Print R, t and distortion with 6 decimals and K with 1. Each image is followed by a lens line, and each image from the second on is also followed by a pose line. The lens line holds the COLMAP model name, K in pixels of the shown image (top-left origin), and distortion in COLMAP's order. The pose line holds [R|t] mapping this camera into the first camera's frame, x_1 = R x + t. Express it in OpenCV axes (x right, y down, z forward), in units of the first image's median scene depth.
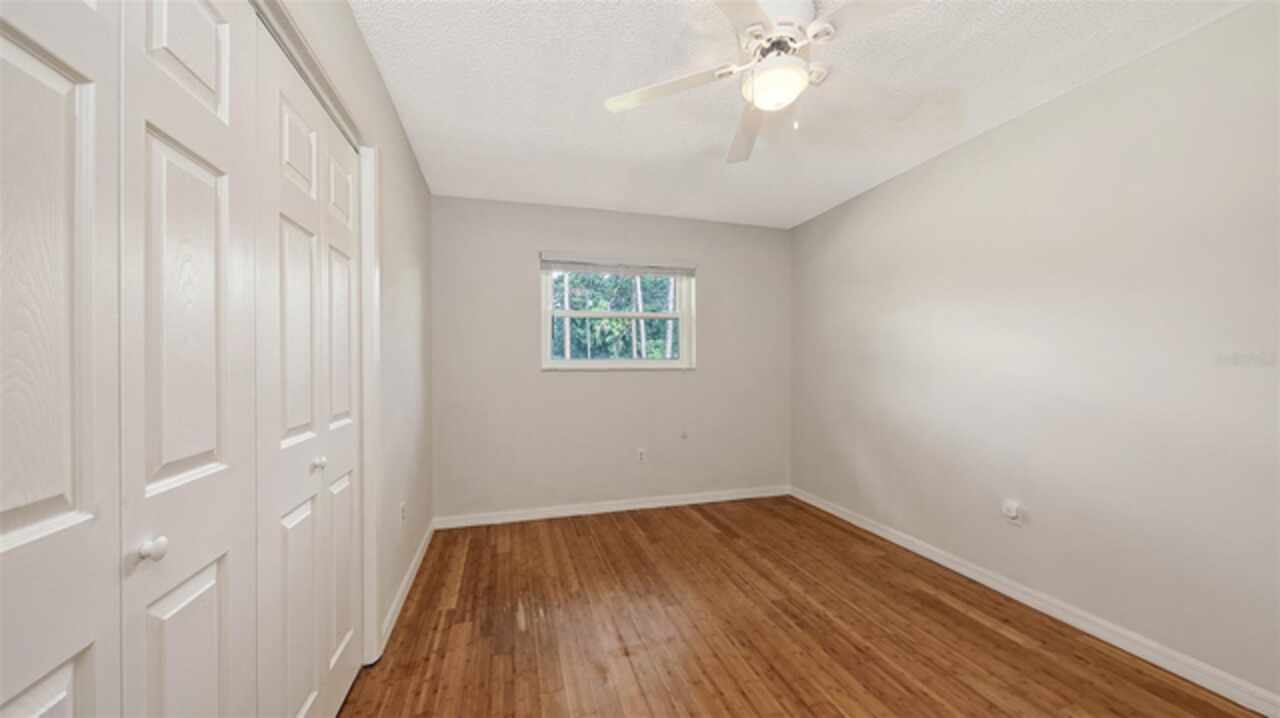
lens RADIAL K [[452.3, 0, 637.7], [0, 452.3, 363.4], [0, 0, 1]] dist [-0.000422, -0.000022]
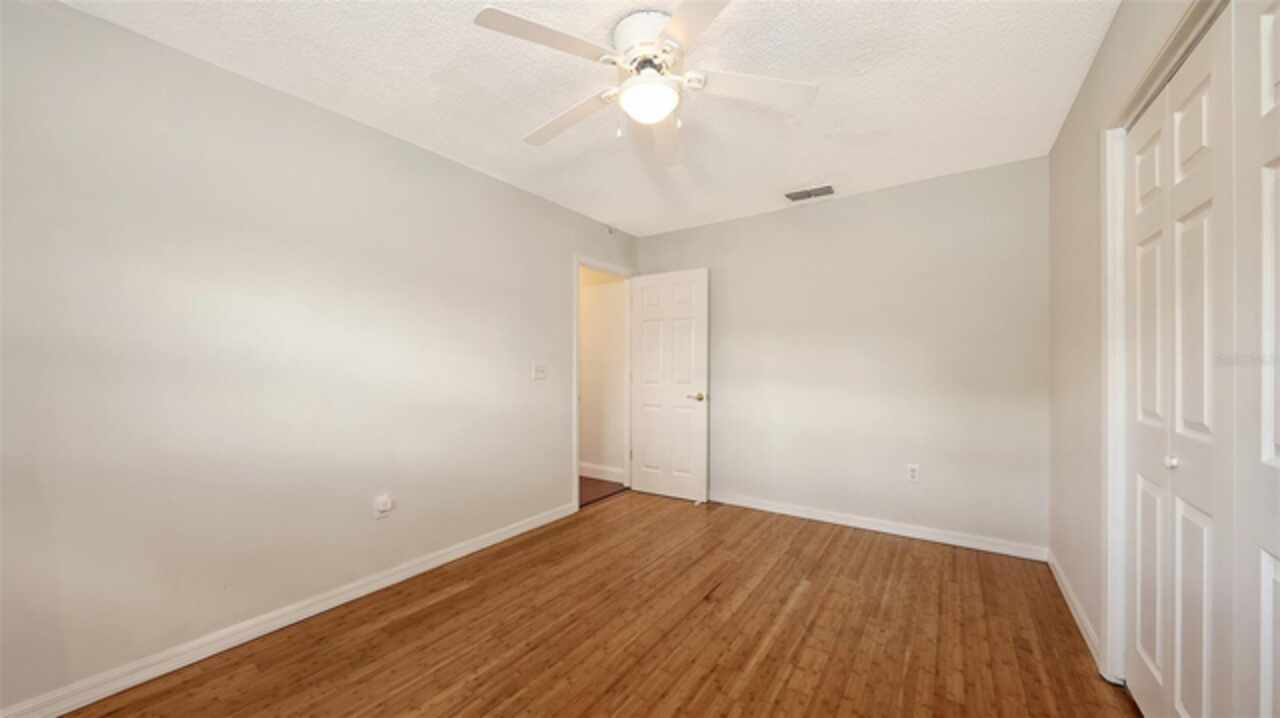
lens RADIAL K [[452.3, 0, 637.7], [0, 452.3, 363.4], [0, 0, 1]] dist [-0.000422, -0.000022]
pose [[-0.635994, 0.006972, 0.771662, -0.368943], [0.004812, 0.999976, -0.005069, 0.005529], [-0.771679, 0.000489, -0.636012, 1.235812]]
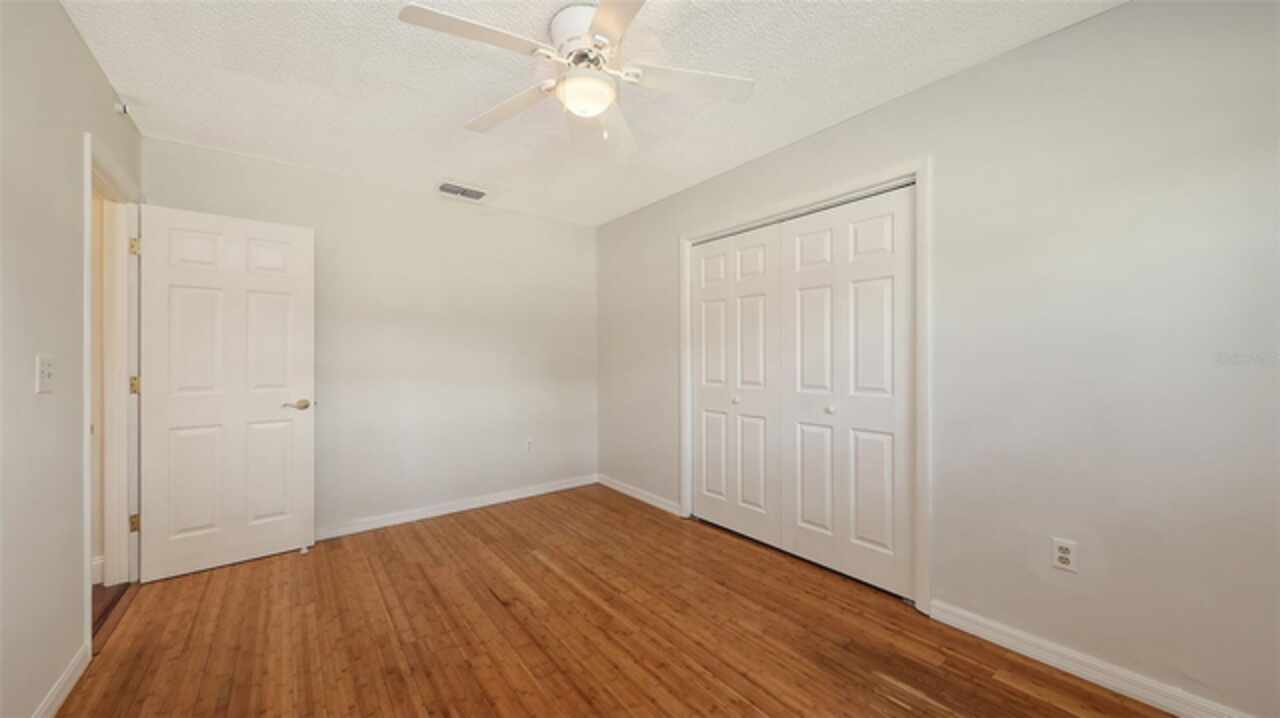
lens RADIAL K [[447.8, 0, 649.4], [0, 447.8, 361.1], [0, 0, 1]] dist [-0.000404, -0.000028]
pose [[-0.921126, 0.007266, -0.389196, 0.420367], [0.004799, 0.999962, 0.007309, 0.001738], [0.389234, 0.004865, -0.921126, 1.478396]]
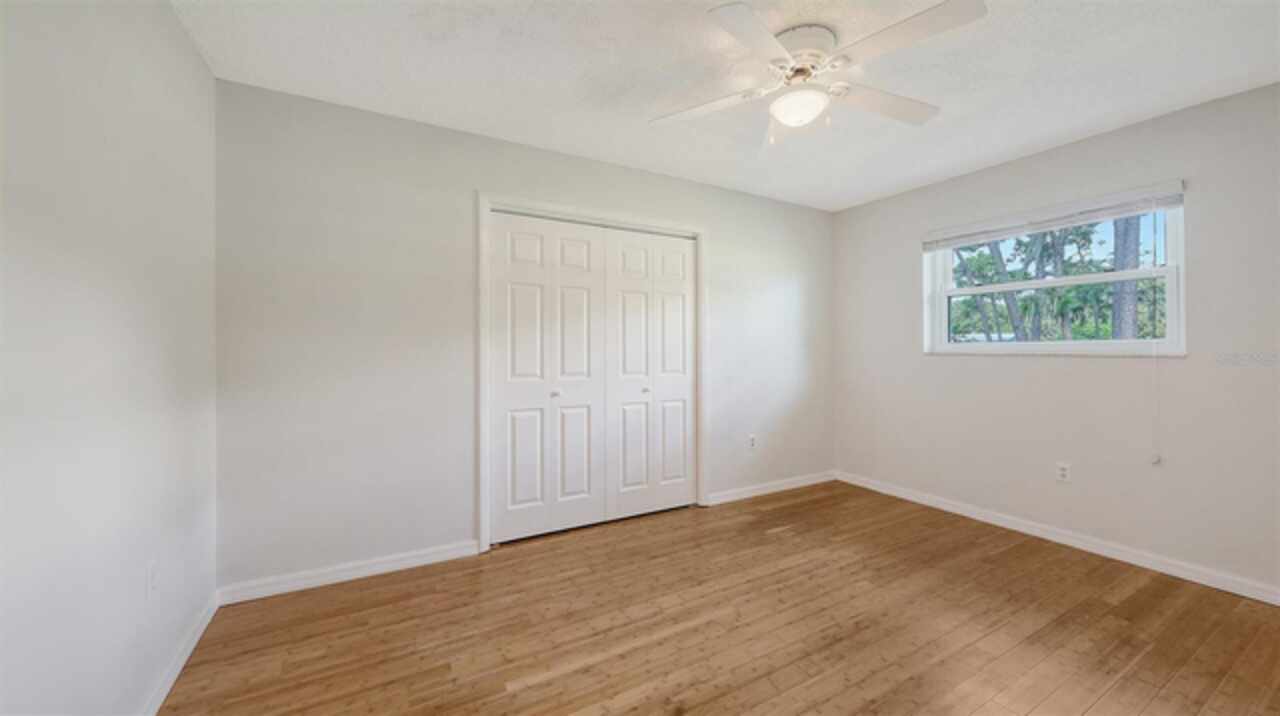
lens RADIAL K [[448.0, 0, 616.4], [0, 448.0, 352.9], [0, 0, 1]] dist [-0.000330, -0.000028]
pose [[0.199379, 0.014670, -0.979813, 0.961327], [0.001370, 0.999883, 0.015249, -0.005487], [0.979921, -0.004382, 0.199336, 0.231489]]
